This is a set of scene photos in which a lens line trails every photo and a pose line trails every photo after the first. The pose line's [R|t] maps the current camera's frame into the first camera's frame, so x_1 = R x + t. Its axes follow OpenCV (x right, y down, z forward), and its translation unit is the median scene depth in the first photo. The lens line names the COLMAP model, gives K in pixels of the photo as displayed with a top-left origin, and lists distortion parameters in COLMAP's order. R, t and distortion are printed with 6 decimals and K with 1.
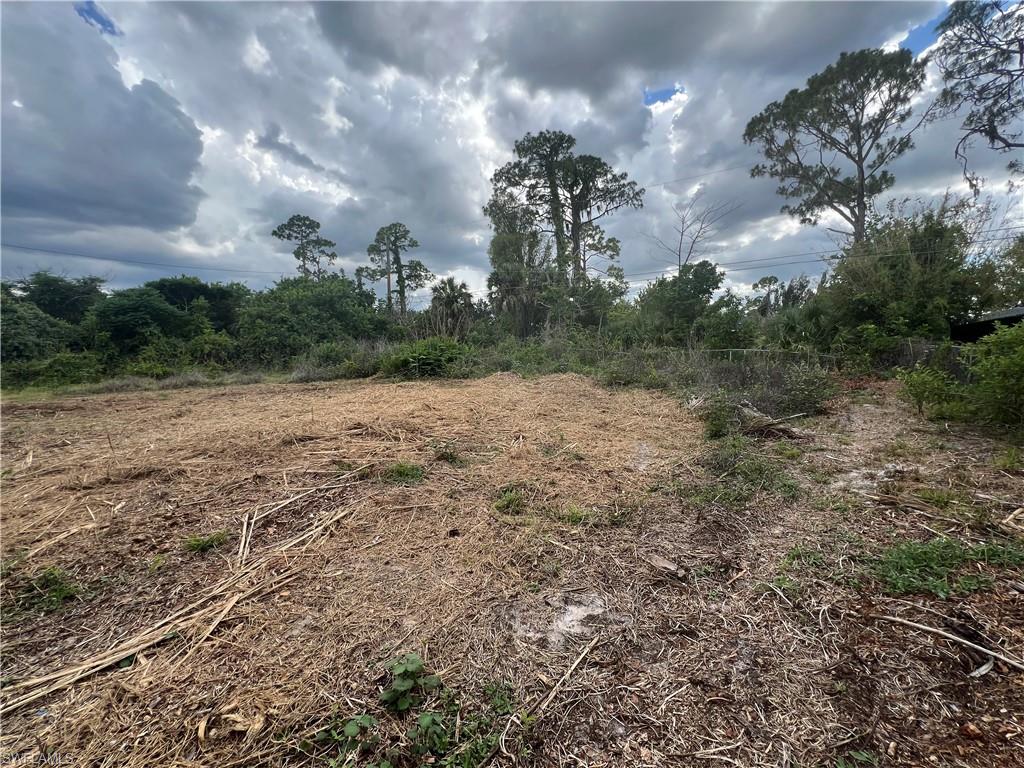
lens RADIAL K [[433.2, 0, 512.0], [0, 433.2, 384.0], [0, 0, 1]] dist [-0.002559, 0.000071]
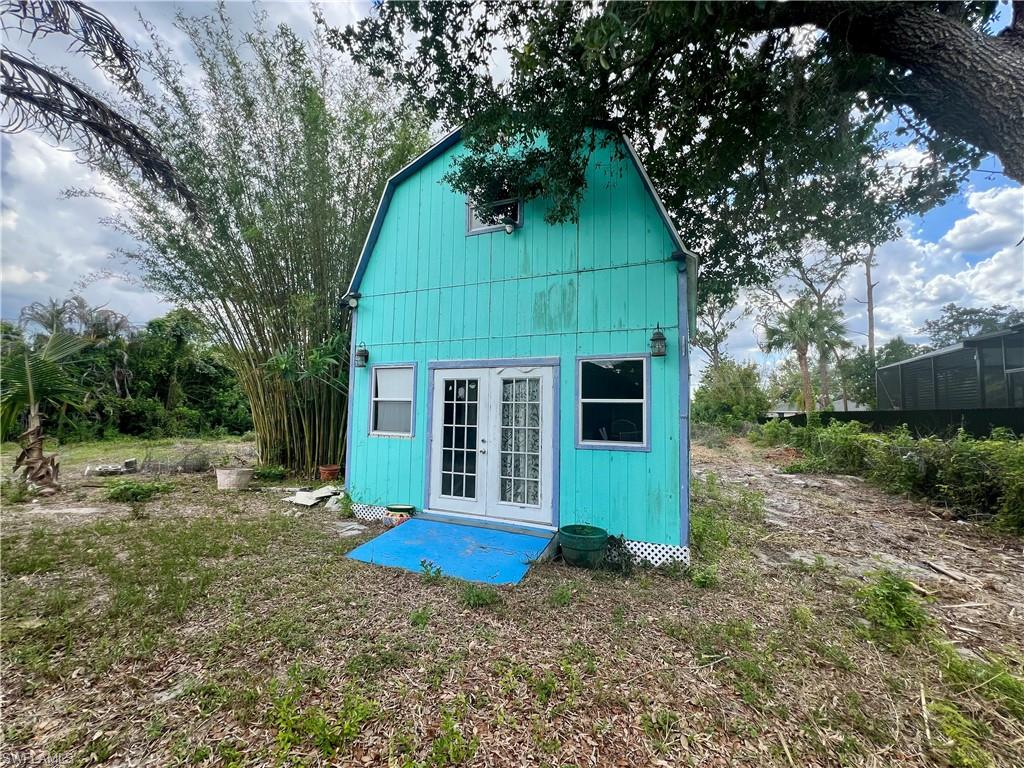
lens RADIAL K [[415.2, 0, 512.0], [0, 415.2, 384.0], [0, 0, 1]] dist [0.082410, 0.000012]
pose [[0.965732, 0.054631, 0.253727, -0.338174], [-0.016154, 0.988352, -0.151323, 0.025481], [-0.259039, 0.142039, 0.955366, -0.345502]]
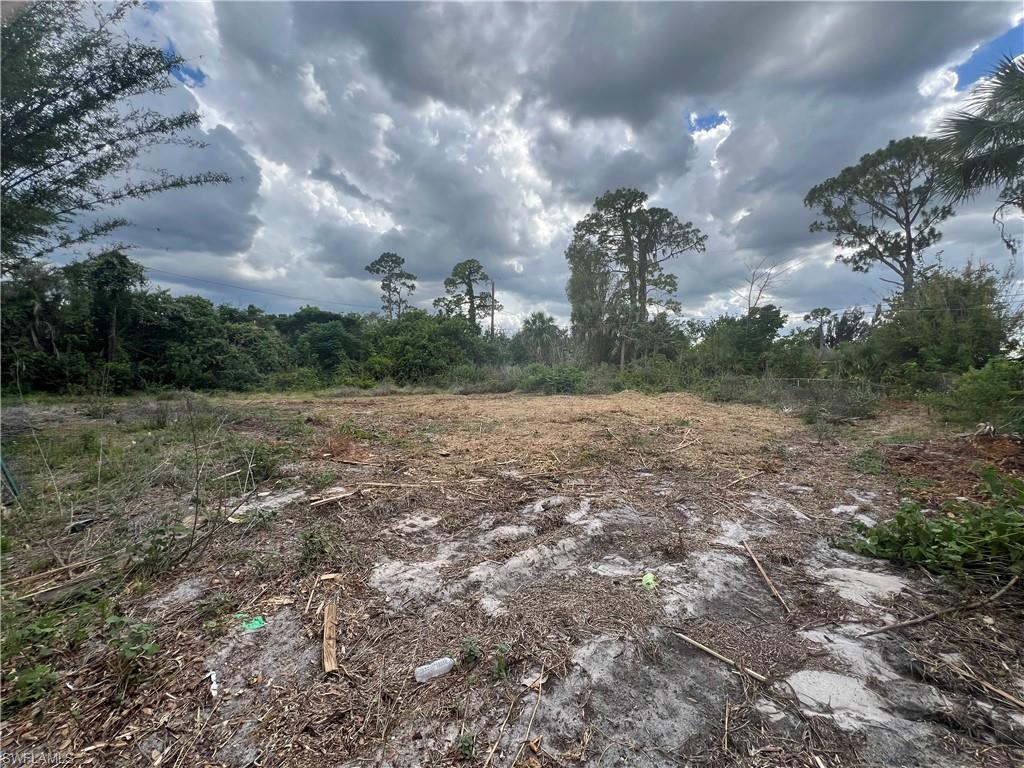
lens RADIAL K [[436.8, 0, 512.0], [0, 436.8, 384.0], [0, 0, 1]] dist [0.002606, -0.000202]
pose [[0.996515, 0.026843, -0.078976, -0.101077], [-0.031316, 0.997941, -0.055967, 0.015004], [0.077311, 0.058245, 0.995304, -0.150186]]
